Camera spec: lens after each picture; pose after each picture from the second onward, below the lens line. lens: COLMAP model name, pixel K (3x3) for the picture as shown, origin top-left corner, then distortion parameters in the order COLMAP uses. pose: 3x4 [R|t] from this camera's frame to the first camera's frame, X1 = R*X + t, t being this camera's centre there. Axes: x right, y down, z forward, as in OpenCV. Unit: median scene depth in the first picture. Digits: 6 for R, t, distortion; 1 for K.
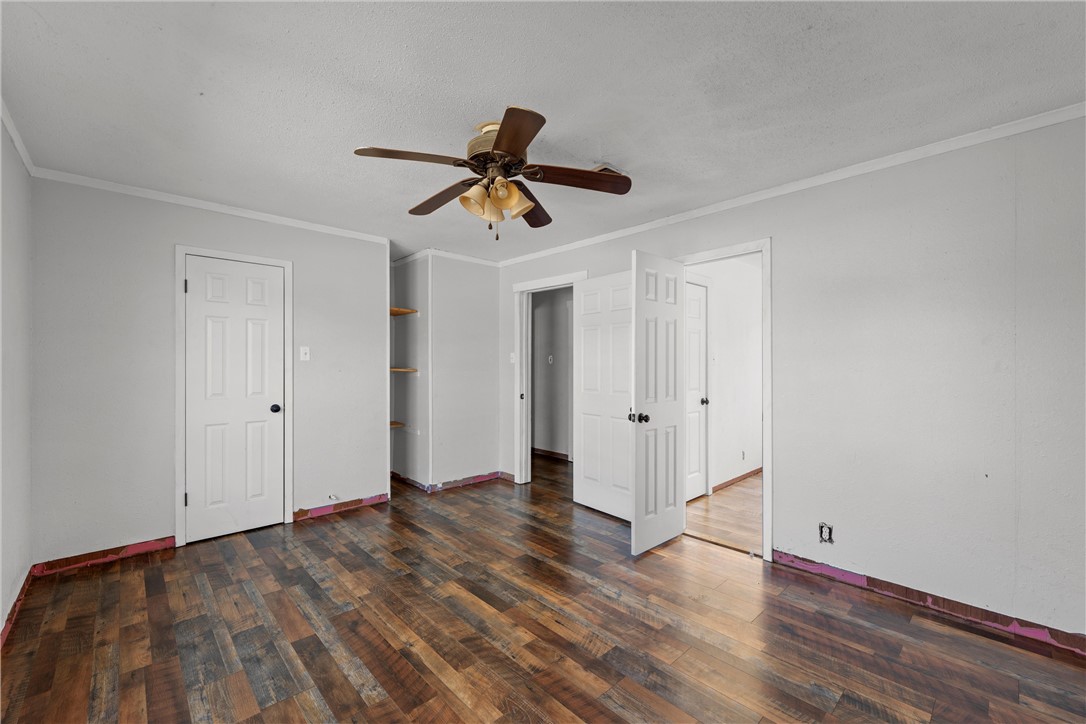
lens RADIAL K [[453.2, 0, 538.6], [0, 453.2, 364.1], [0, 0, 1]] dist [0.000142, -0.000041]
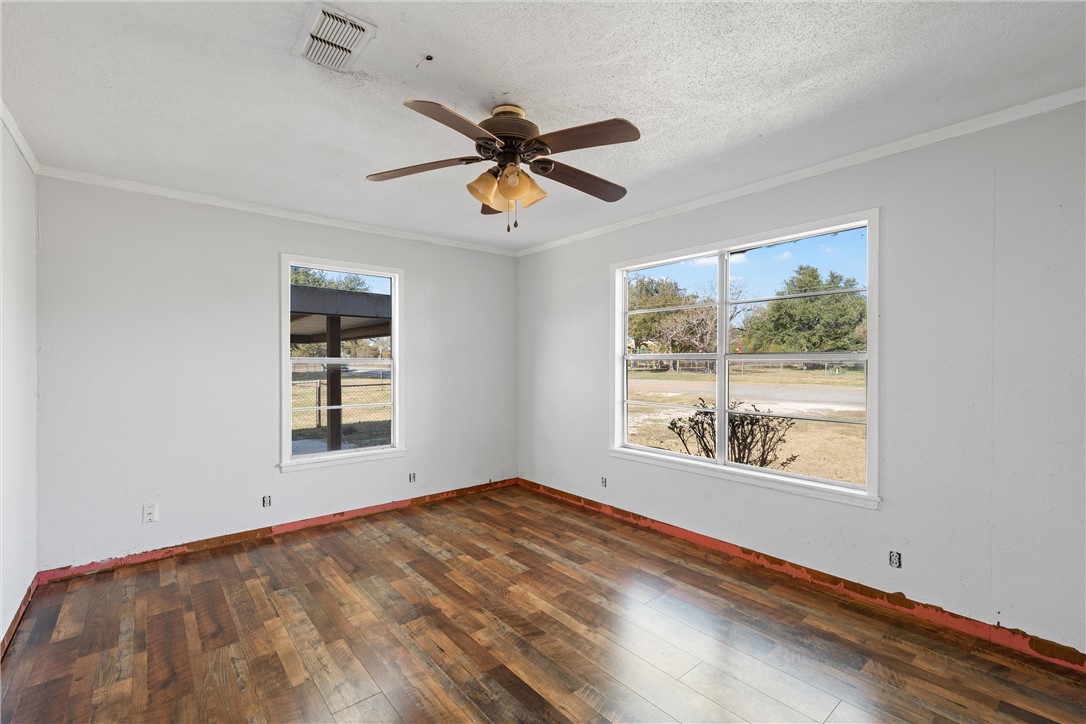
lens RADIAL K [[453.2, 0, 544.5], [0, 453.2, 362.1], [0, 0, 1]] dist [0.000142, -0.000041]
pose [[-0.999194, -0.001494, 0.040122, -0.219258], [-0.001416, 0.999997, 0.001955, -0.013240], [-0.040124, 0.001897, -0.999193, 2.084942]]
